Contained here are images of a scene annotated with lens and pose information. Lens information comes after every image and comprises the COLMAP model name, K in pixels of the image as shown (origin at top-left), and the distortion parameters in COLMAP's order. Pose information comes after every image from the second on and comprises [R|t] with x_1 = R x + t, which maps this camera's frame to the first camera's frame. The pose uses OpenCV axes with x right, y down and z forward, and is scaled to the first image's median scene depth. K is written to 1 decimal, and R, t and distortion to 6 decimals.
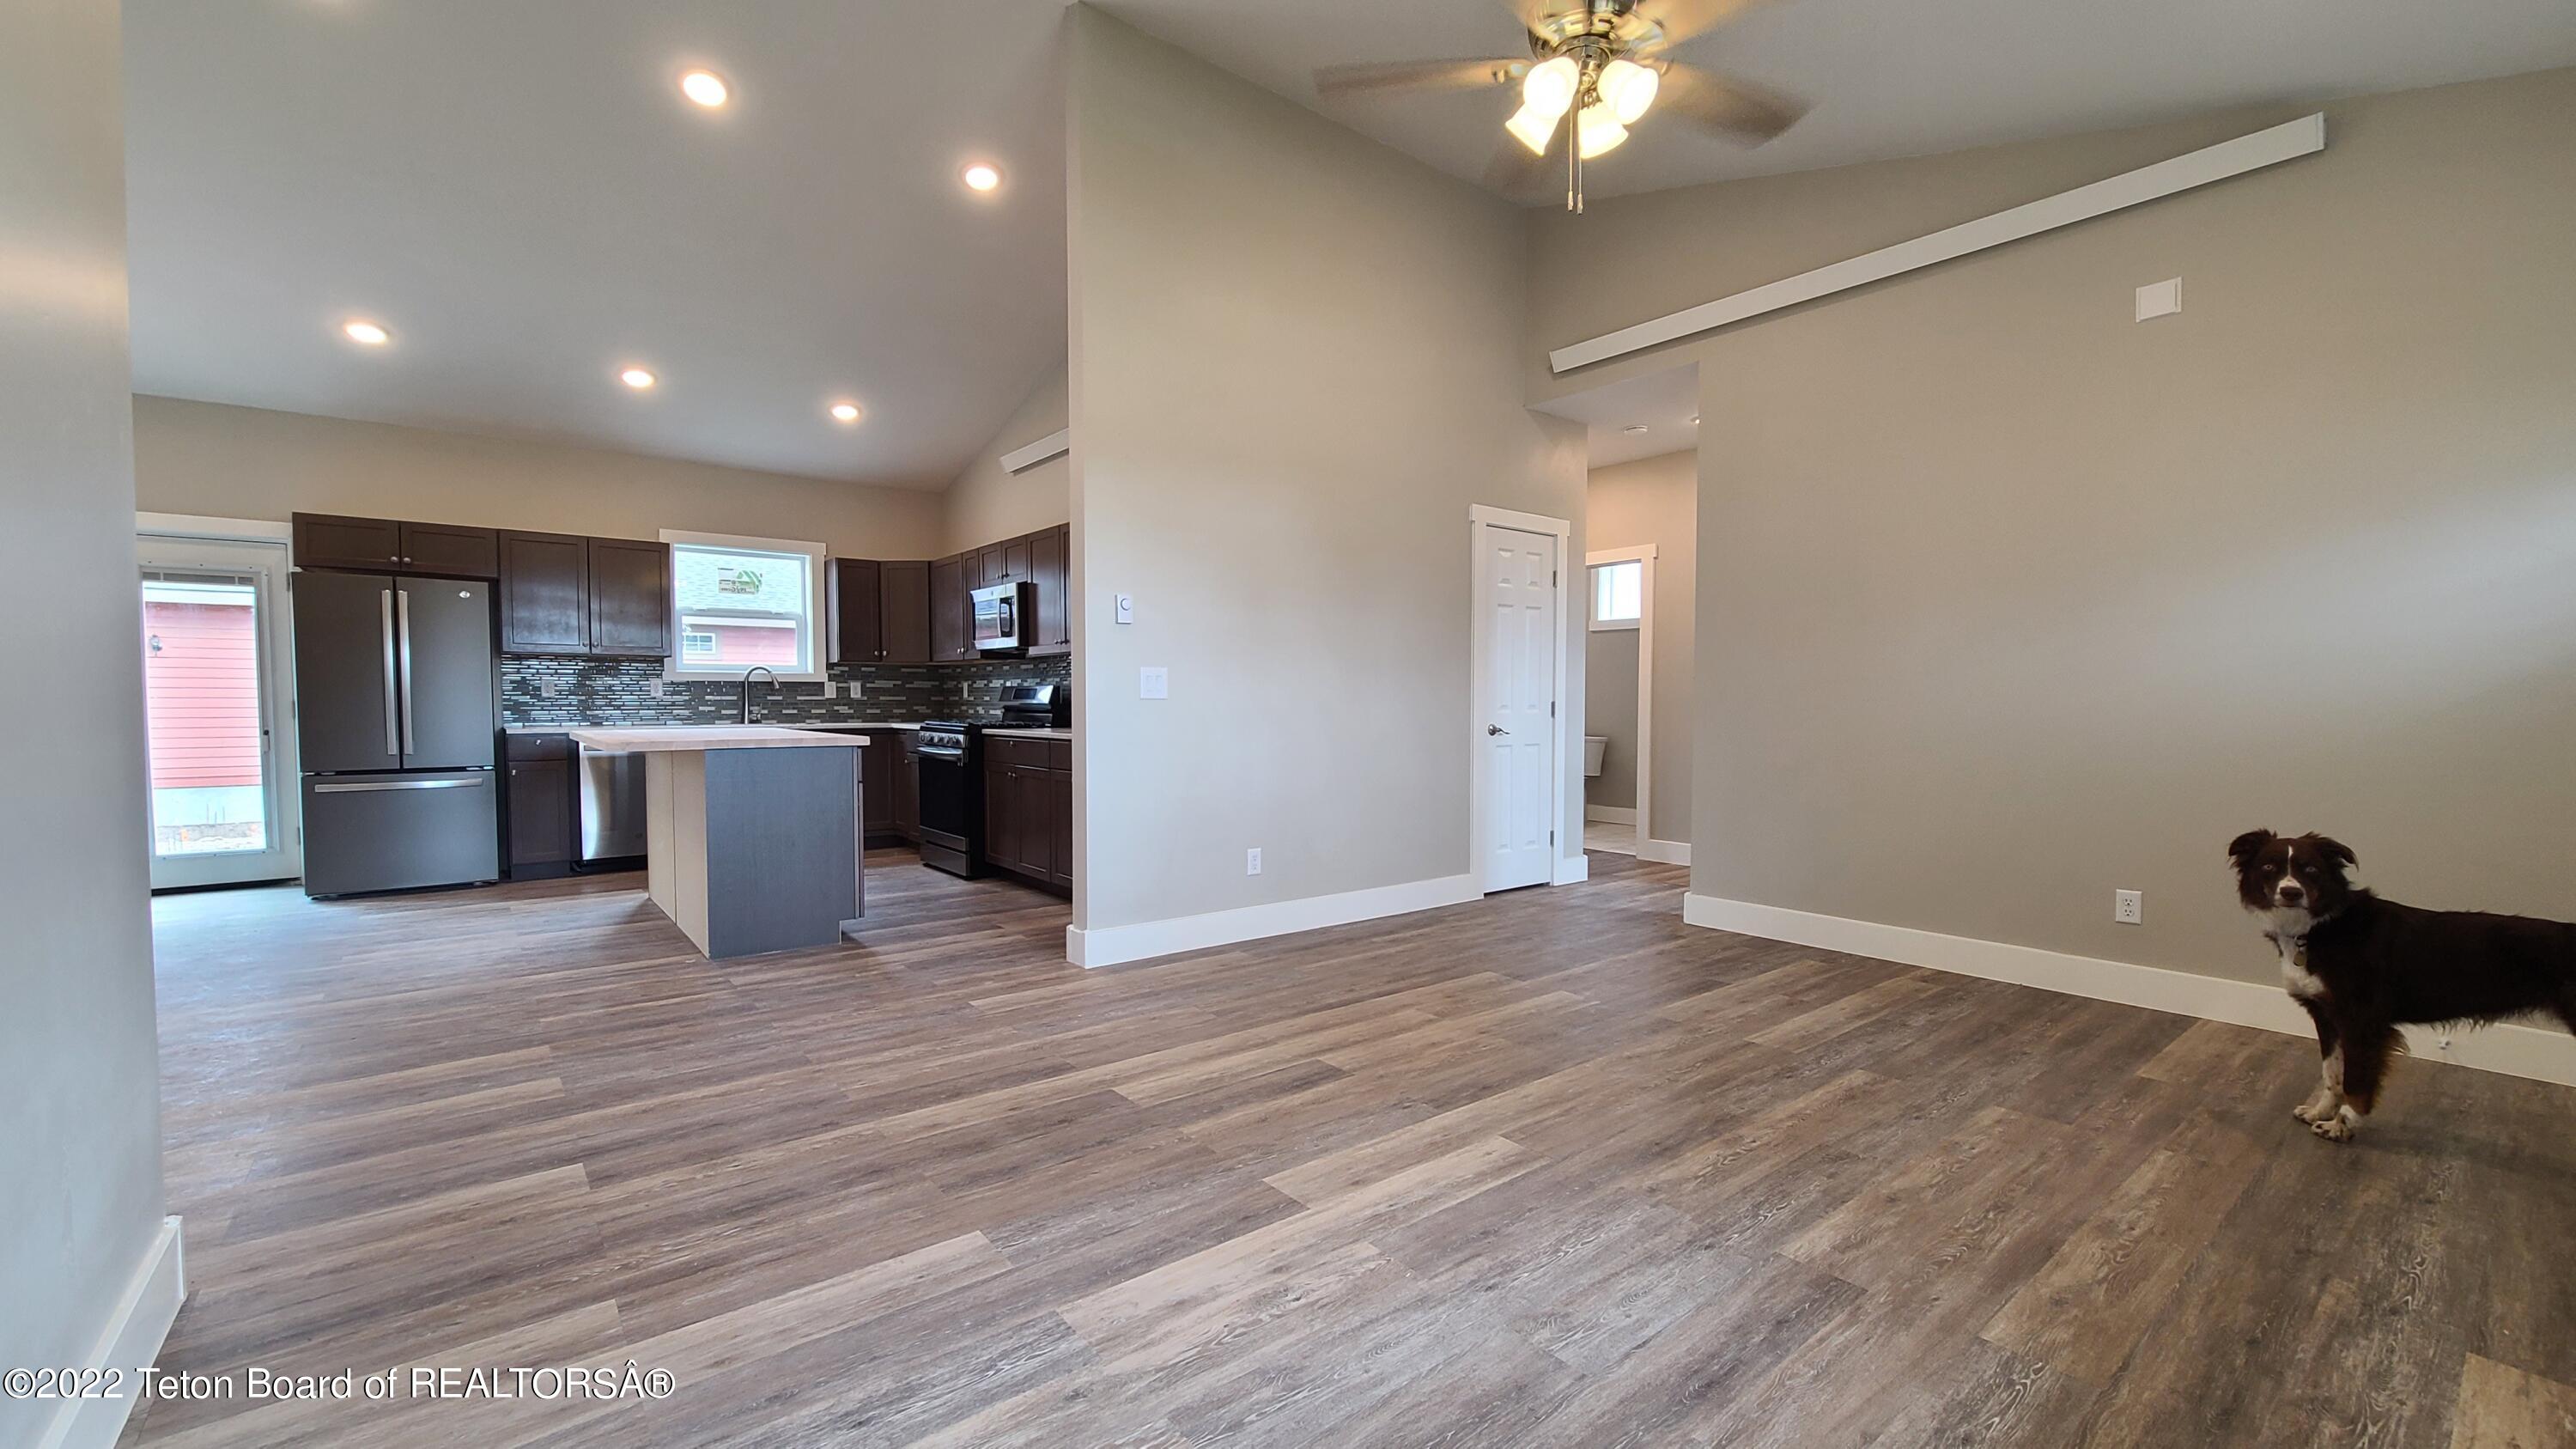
lens RADIAL K [[1041.2, 0, 1294.1], [0, 1041.2, 741.7], [0, 0, 1]] dist [0.000722, -0.000184]
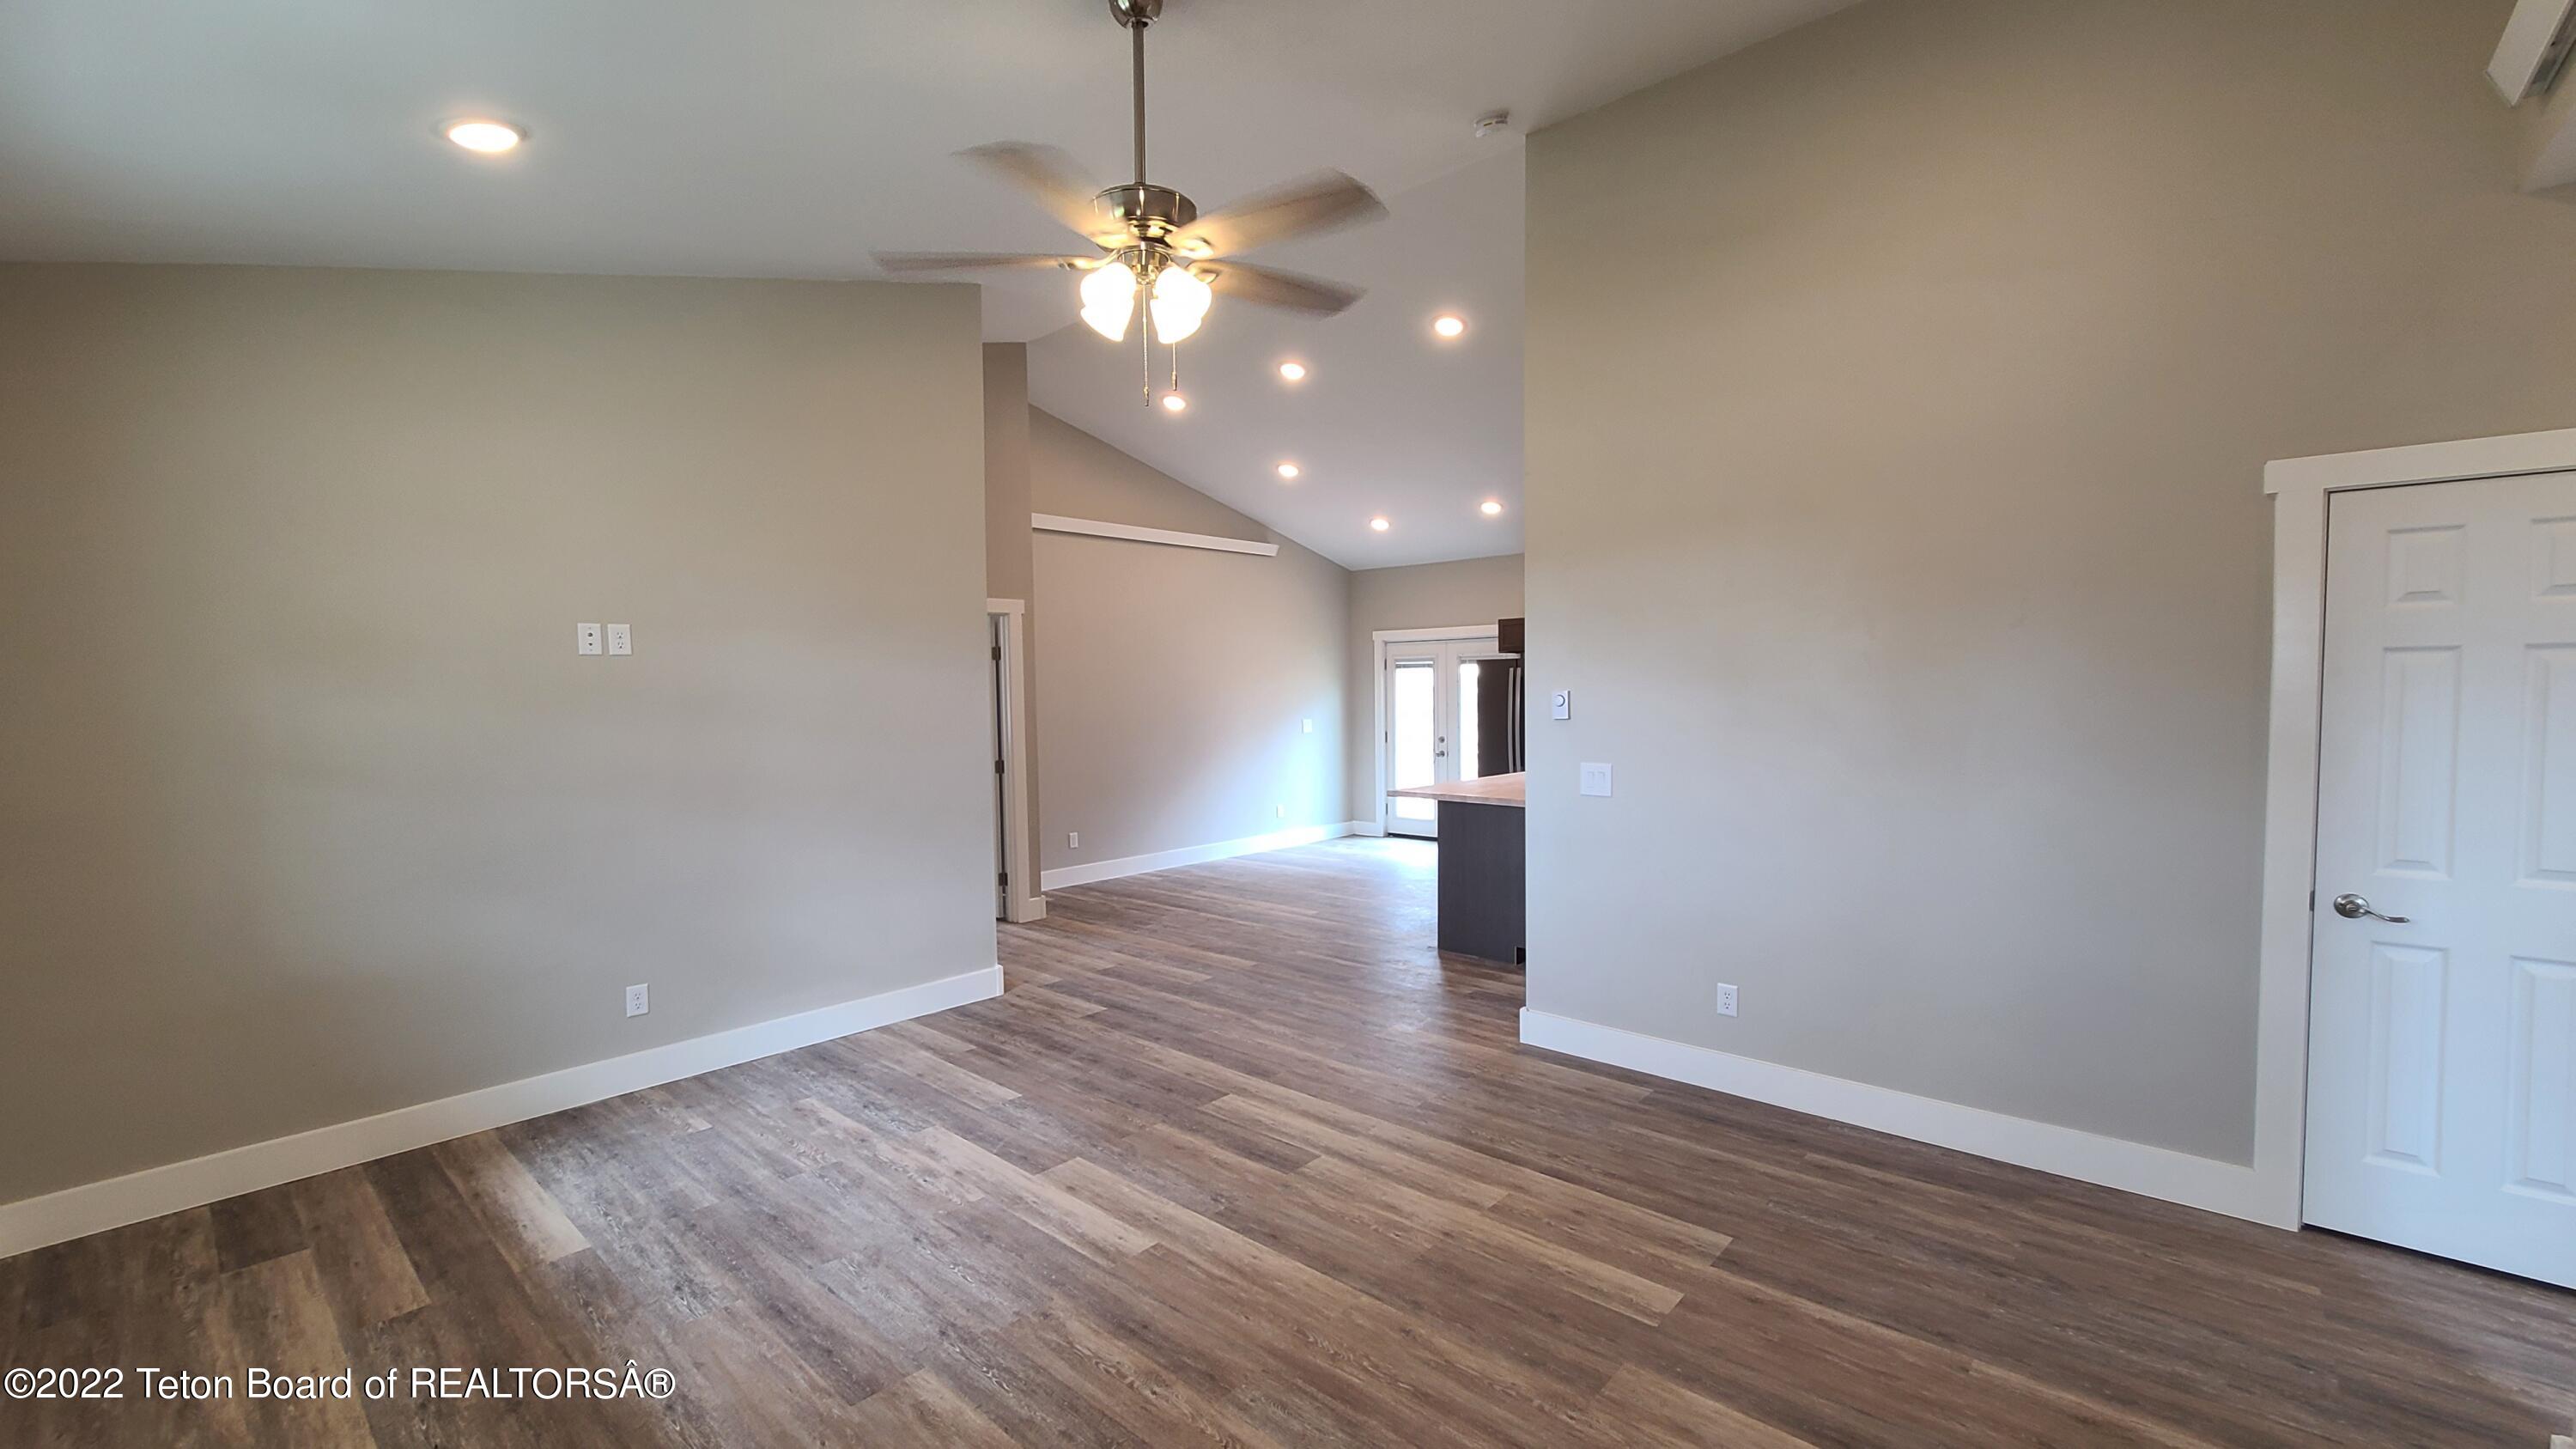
lens RADIAL K [[1041.2, 0, 1293.4], [0, 1041.2, 722.4], [0, 0, 1]] dist [0.000722, -0.000184]
pose [[0.166125, 0.031497, -0.985602, 1.247772], [-0.029398, 0.999204, 0.026977, -0.204812], [0.985666, 0.024493, 0.166918, 0.901495]]
